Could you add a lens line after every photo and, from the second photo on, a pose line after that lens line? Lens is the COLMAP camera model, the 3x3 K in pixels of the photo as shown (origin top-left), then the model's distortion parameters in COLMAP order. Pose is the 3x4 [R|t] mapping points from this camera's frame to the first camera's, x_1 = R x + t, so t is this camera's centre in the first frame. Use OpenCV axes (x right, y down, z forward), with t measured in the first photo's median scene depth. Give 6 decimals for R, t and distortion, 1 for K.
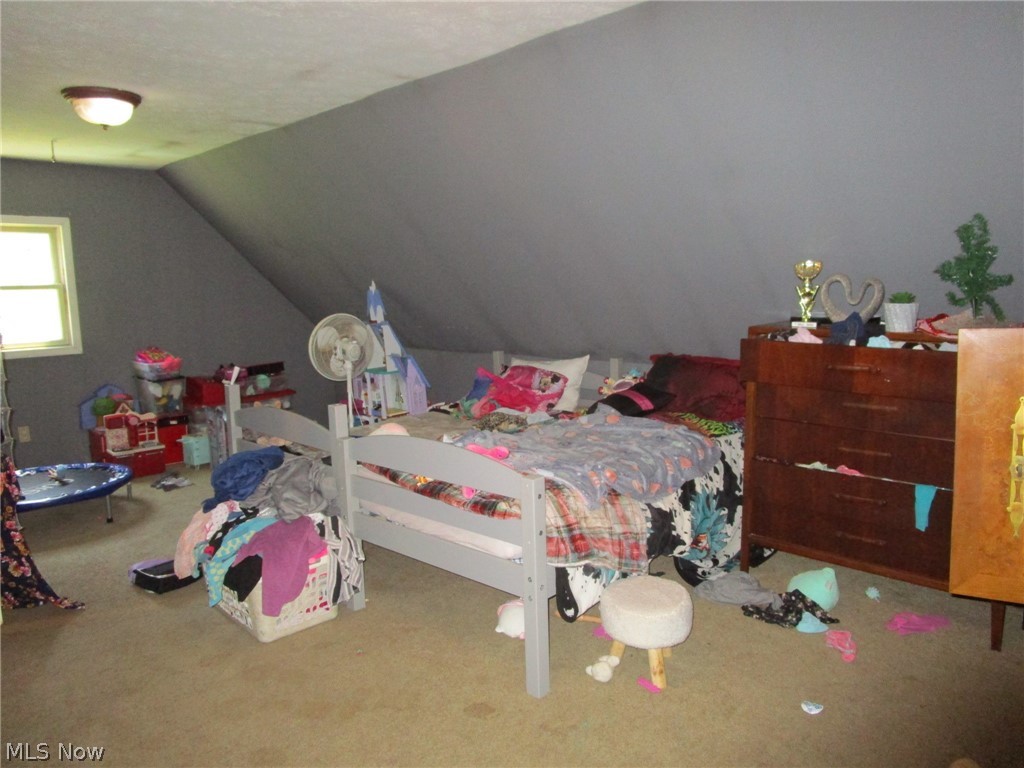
lens RADIAL K [[725.6, 0, 509.3], [0, 725.6, 388.7], [0, 0, 1]] dist [-0.036967, 0.012420]
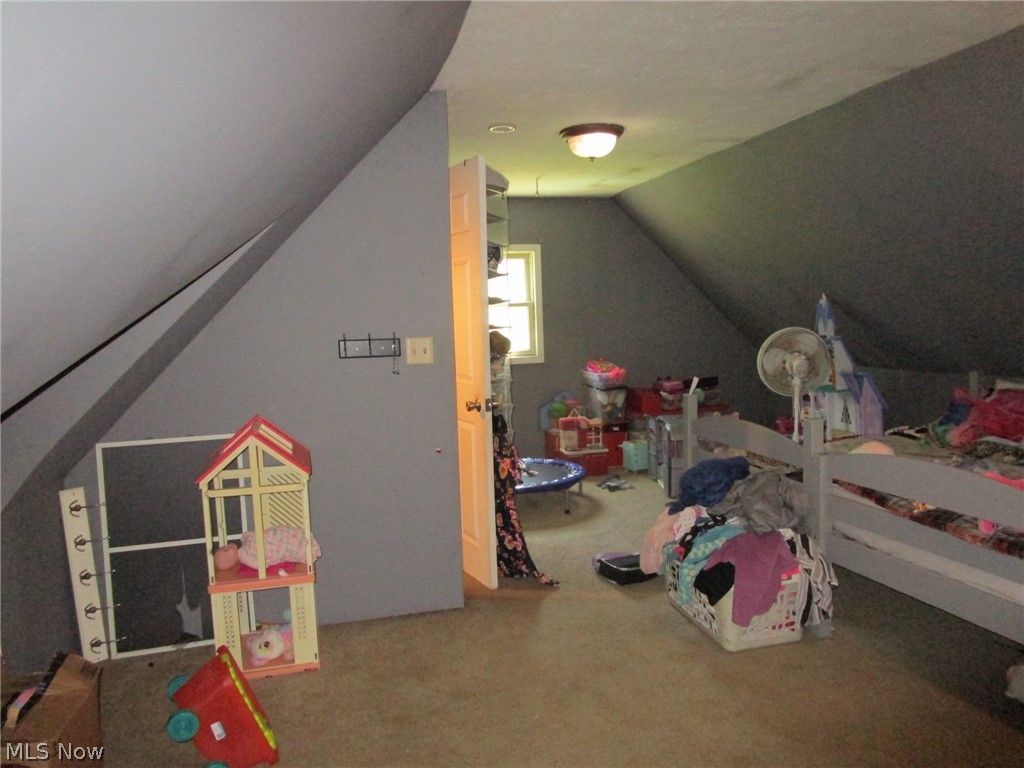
lens RADIAL K [[725.6, 0, 509.3], [0, 725.6, 388.7], [0, 0, 1]] dist [-0.036967, 0.012420]
pose [[0.859821, 0.040870, -0.508958, -0.098110], [-0.054455, 0.998446, -0.011818, 0.015373], [0.507684, 0.037876, 0.860710, -0.028511]]
